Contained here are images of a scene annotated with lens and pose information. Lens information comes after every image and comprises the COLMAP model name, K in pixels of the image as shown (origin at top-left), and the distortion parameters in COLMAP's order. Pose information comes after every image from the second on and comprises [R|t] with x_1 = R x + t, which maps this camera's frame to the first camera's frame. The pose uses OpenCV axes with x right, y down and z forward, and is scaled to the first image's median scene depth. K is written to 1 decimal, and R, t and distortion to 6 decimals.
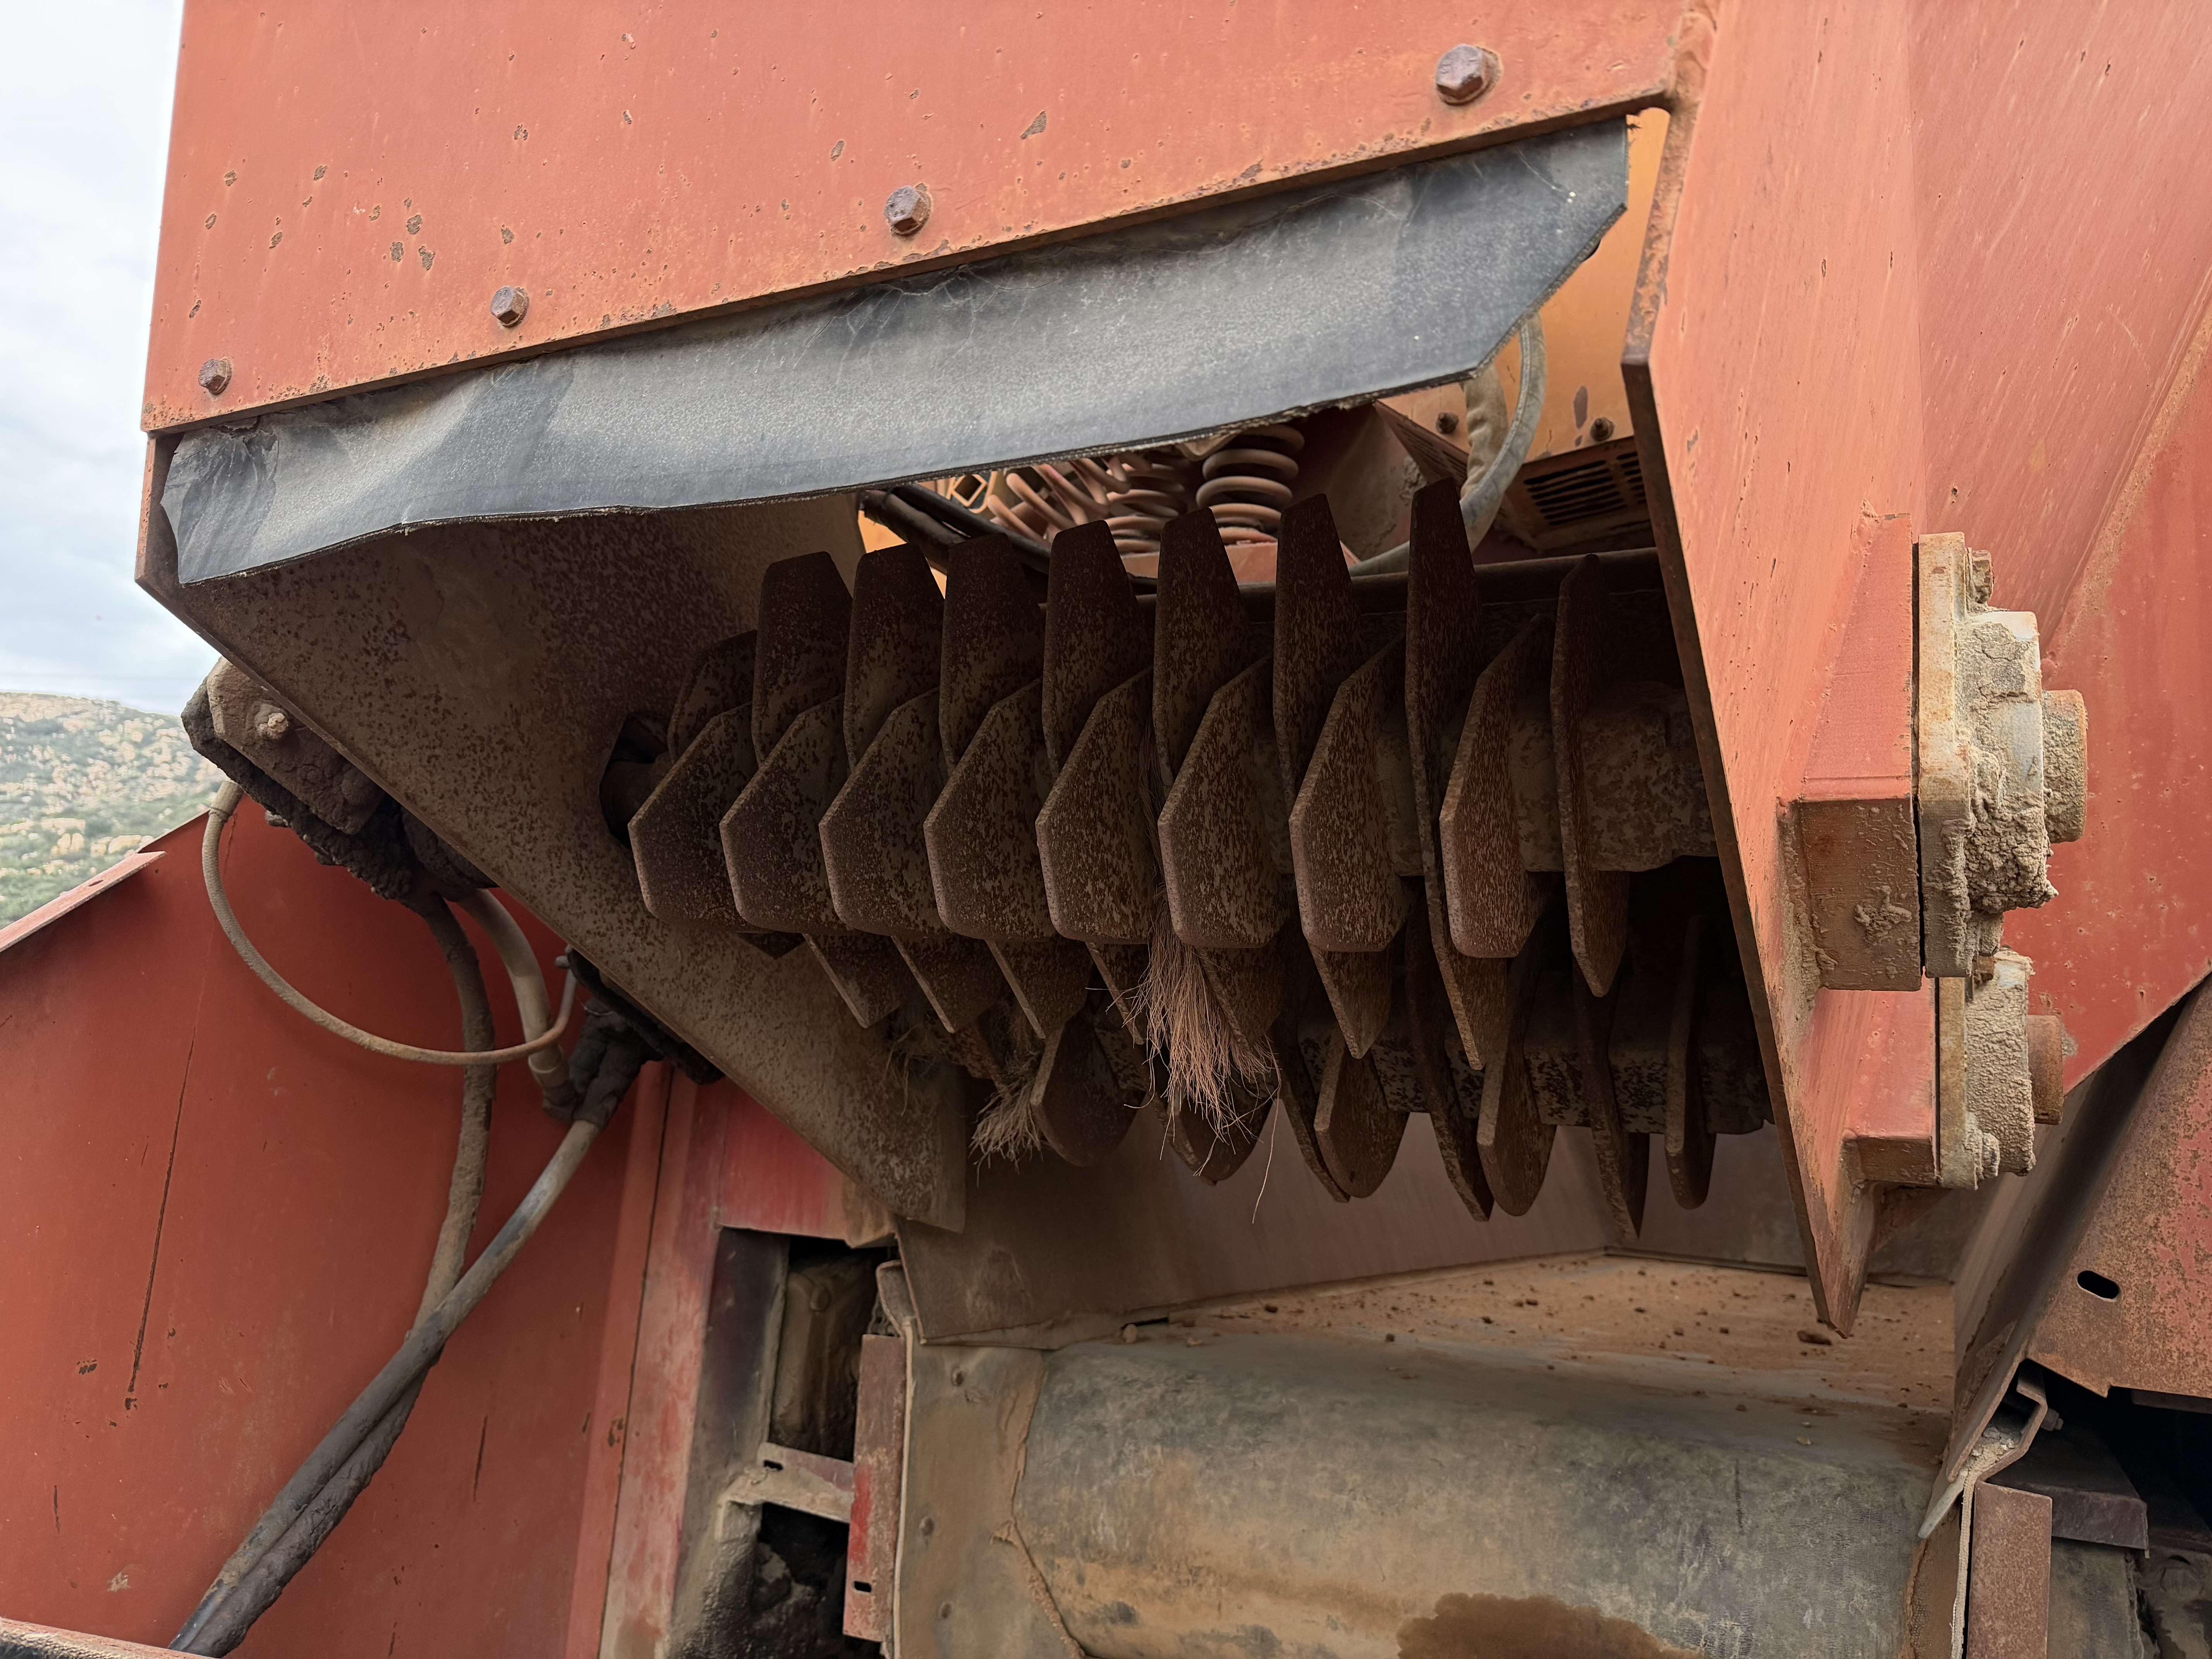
lens RADIAL K [[1585.5, 0, 1124.0], [0, 1585.5, 829.2], [0, 0, 1]] dist [0.018193, -0.027111]
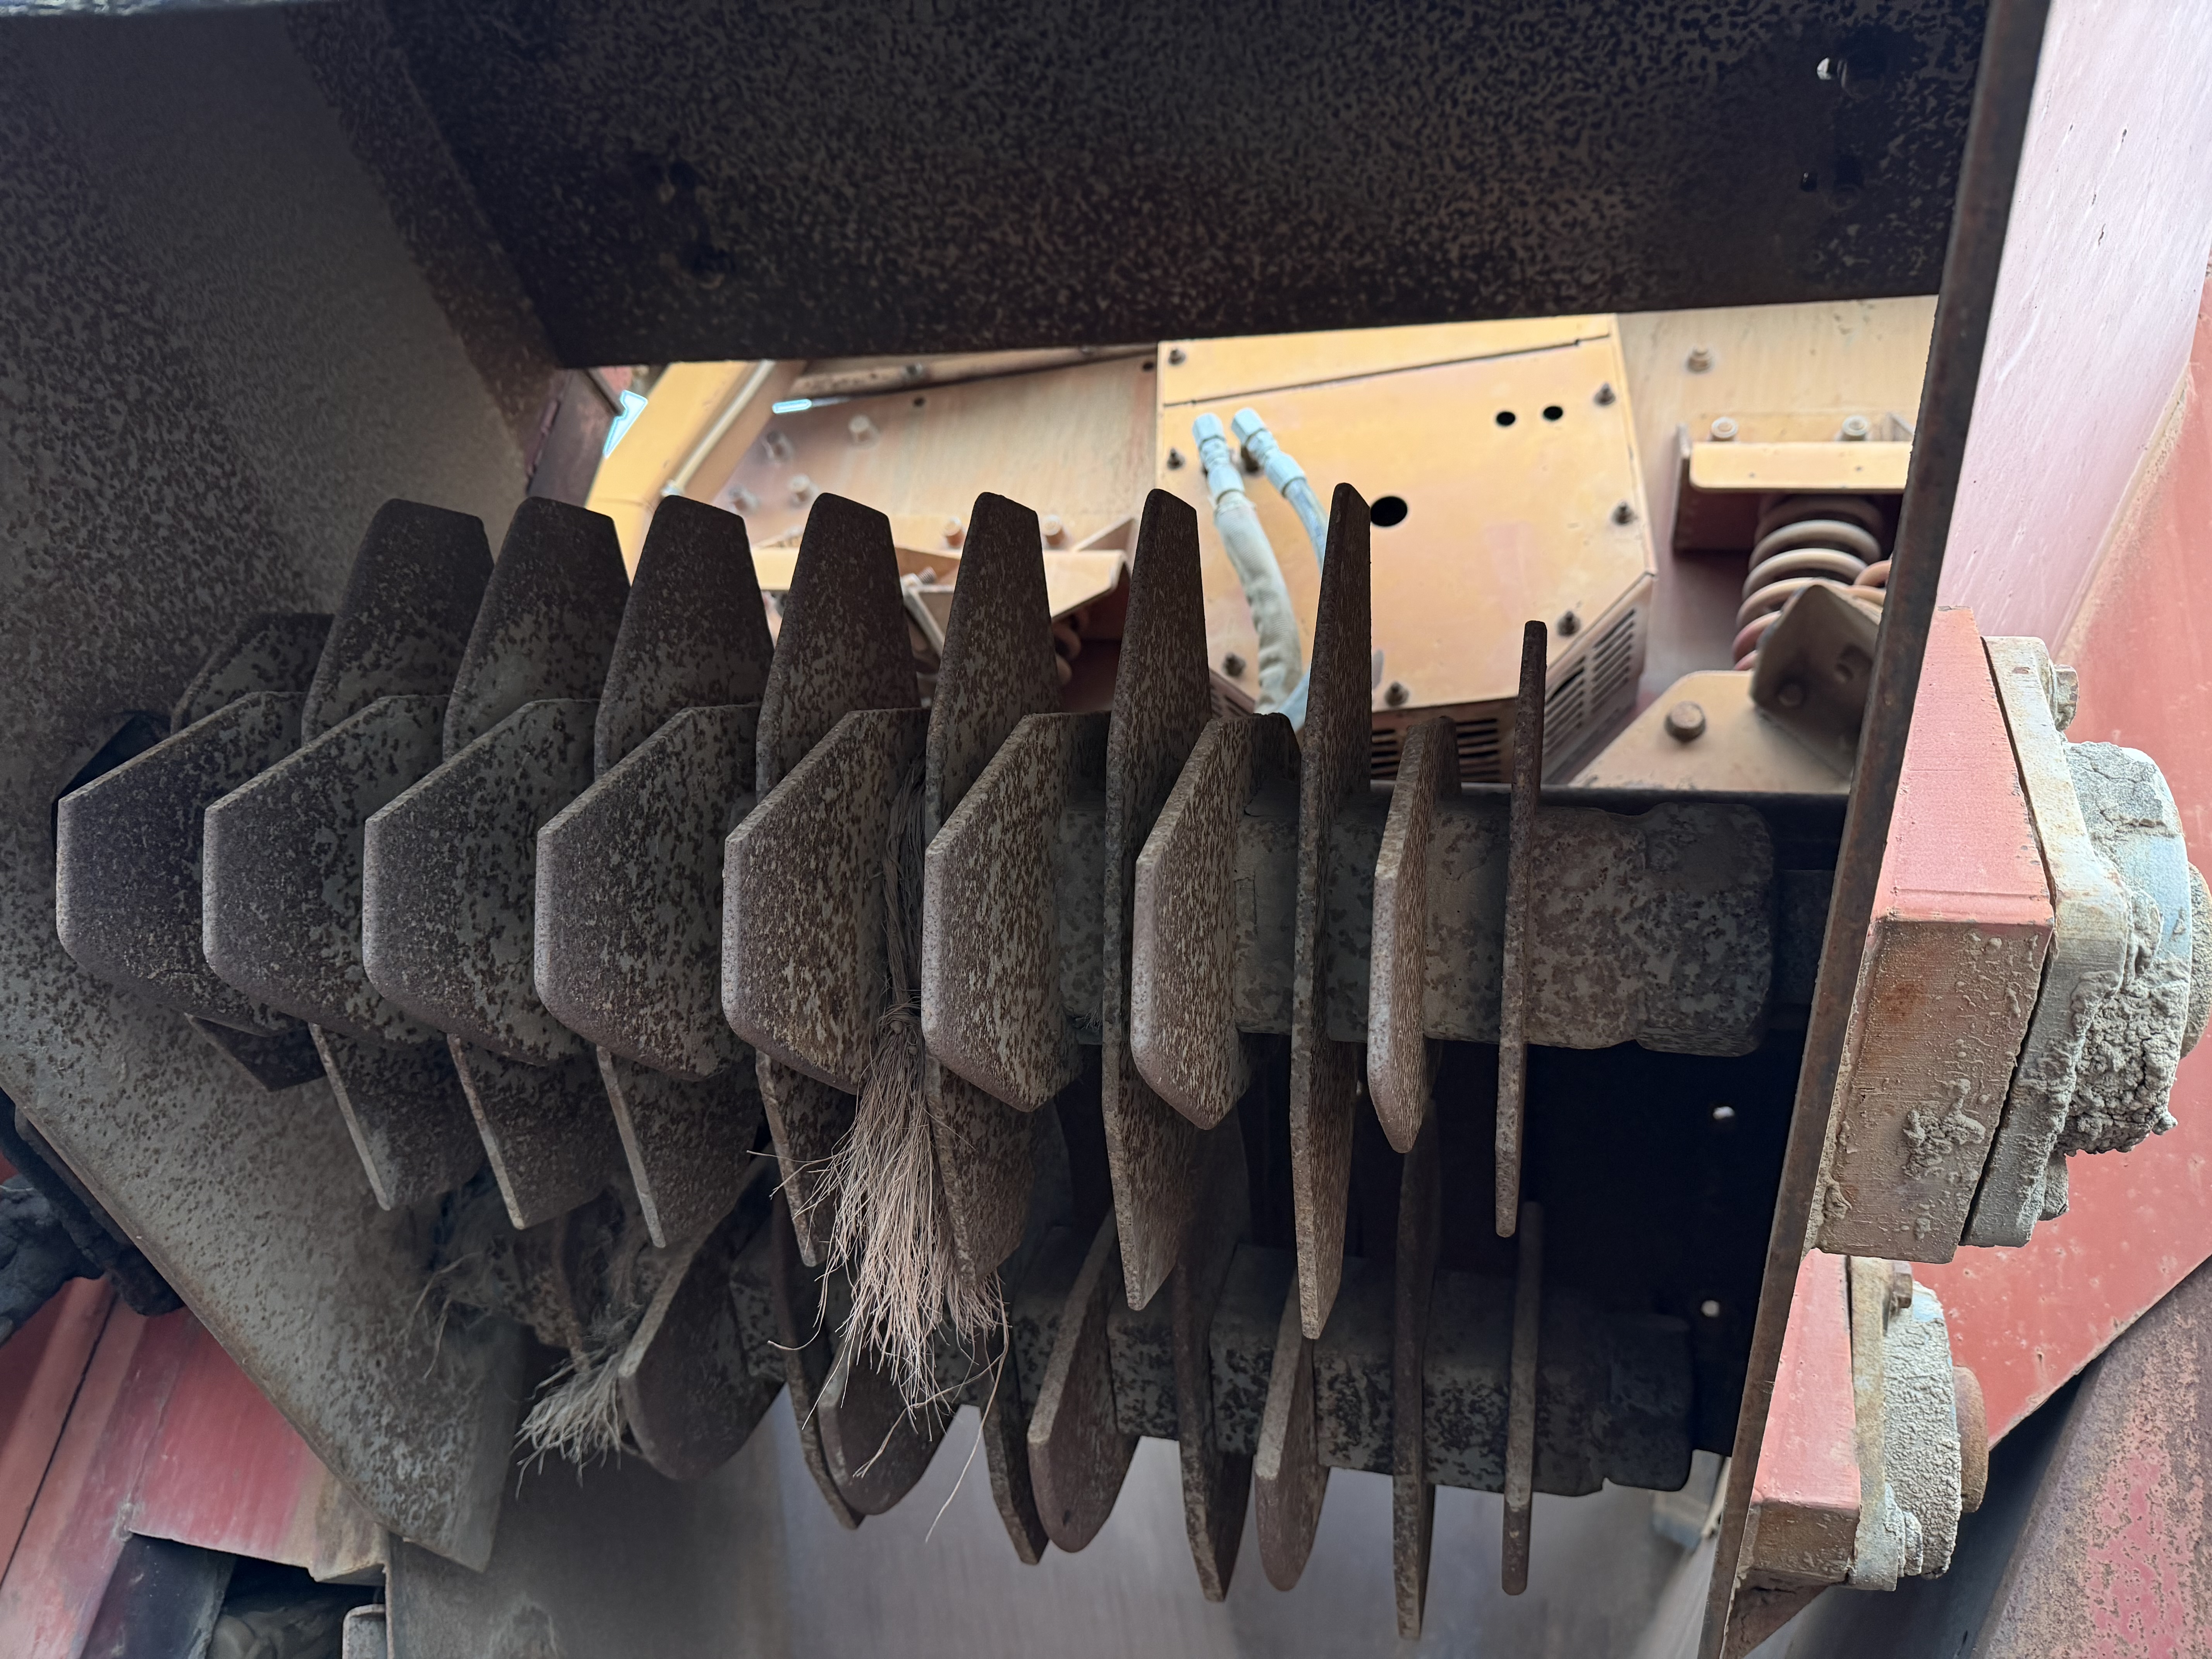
lens RADIAL K [[1659.5, 0, 1106.0], [0, 1659.5, 829.5], [0, 0, 1]] dist [0.021552, -0.038169]
pose [[0.971917, 0.157077, 0.175229, -0.021474], [-0.117507, 0.969087, -0.216940, 0.097492], [-0.203888, 0.190256, 0.960329, 0.266779]]
